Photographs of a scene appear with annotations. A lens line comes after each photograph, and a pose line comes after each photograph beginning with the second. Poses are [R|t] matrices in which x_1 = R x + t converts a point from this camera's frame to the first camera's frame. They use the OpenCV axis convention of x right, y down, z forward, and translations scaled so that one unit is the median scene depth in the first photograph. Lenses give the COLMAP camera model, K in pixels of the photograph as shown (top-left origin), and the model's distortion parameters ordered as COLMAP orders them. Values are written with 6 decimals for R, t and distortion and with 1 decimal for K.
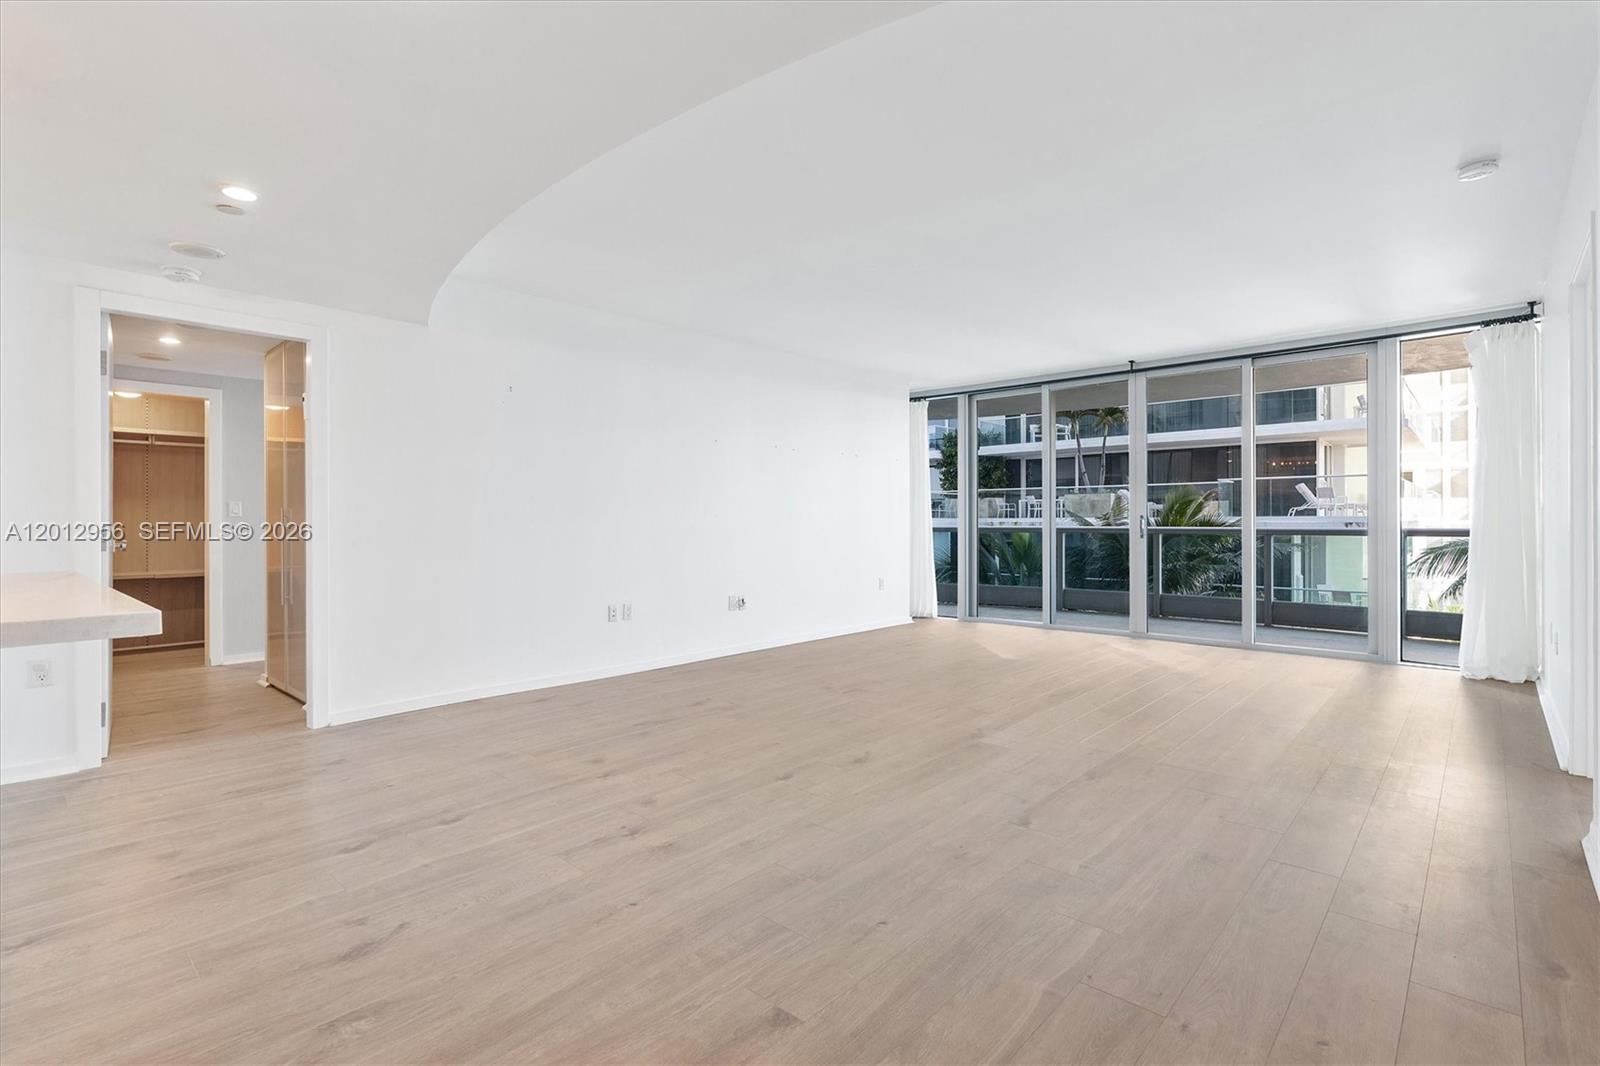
lens RADIAL K [[761.0, 0, 786.1], [0, 761.0, 535.4], [0, 0, 1]] dist [-0.012877, 0.002714]
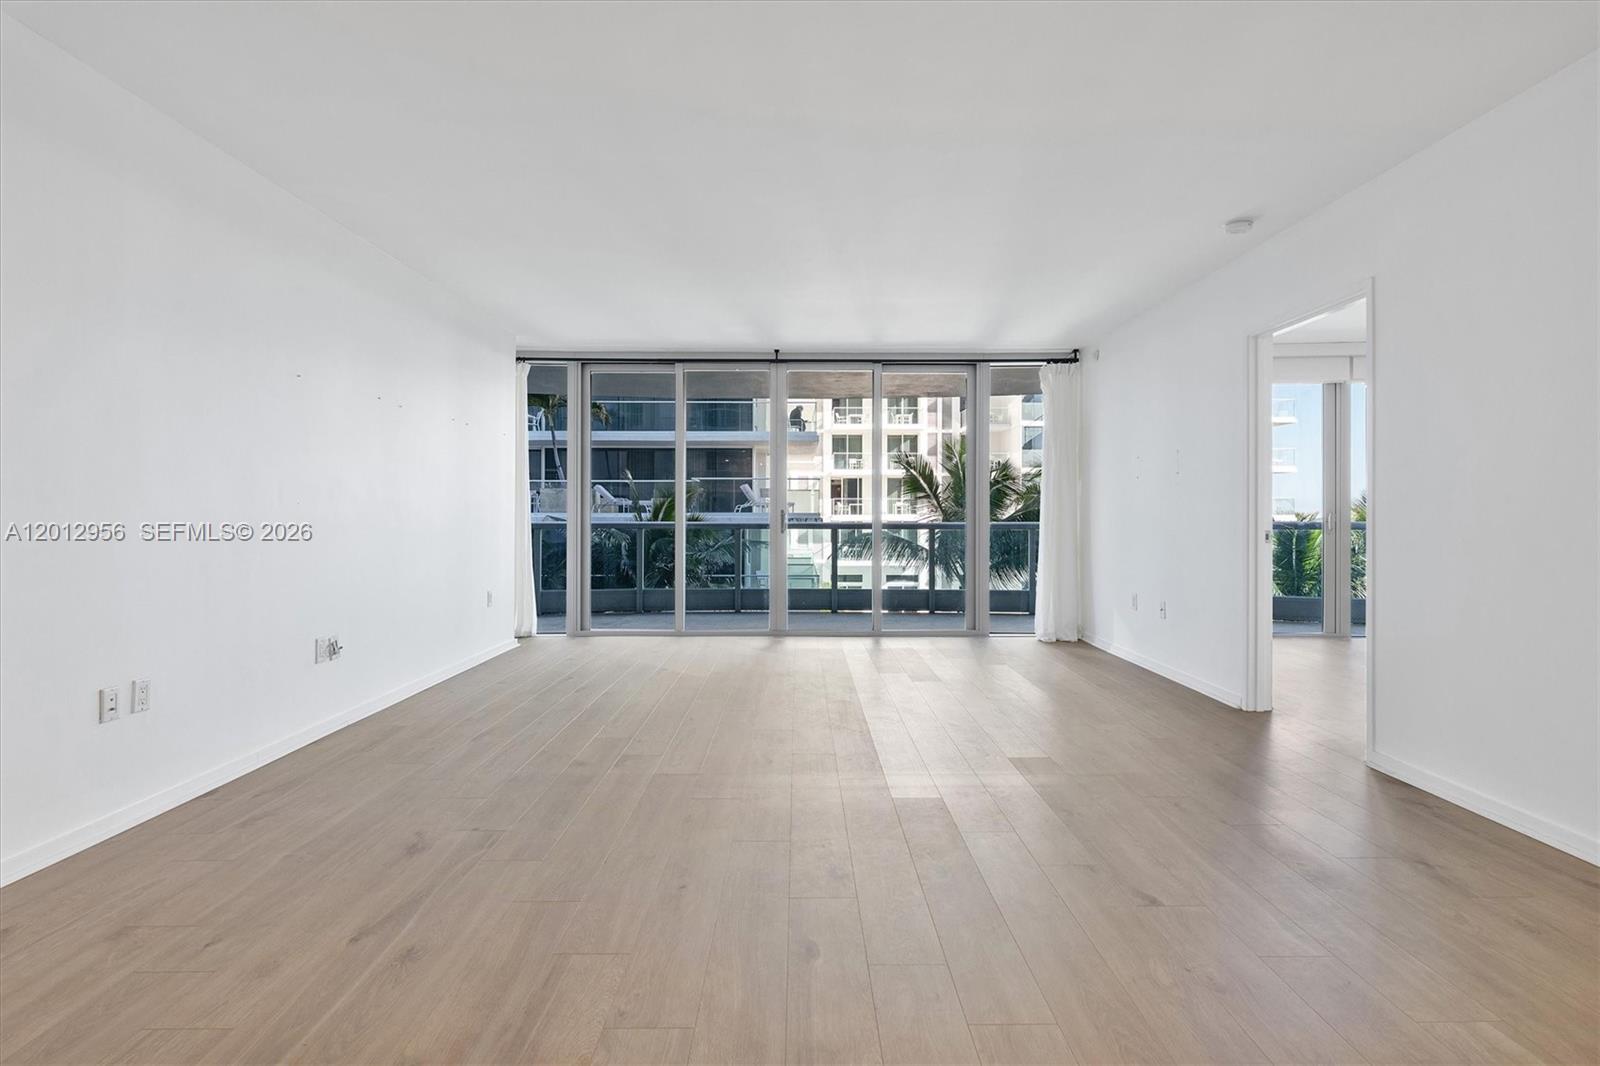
lens RADIAL K [[761.0, 0, 807.4], [0, 761.0, 533.2], [0, 0, 1]] dist [-0.012877, 0.002714]
pose [[0.715584, -0.012879, 0.698408, -0.162203], [0.010432, 0.999916, 0.007750, -0.003424], [-0.698449, 0.001741, 0.715658, 0.231134]]
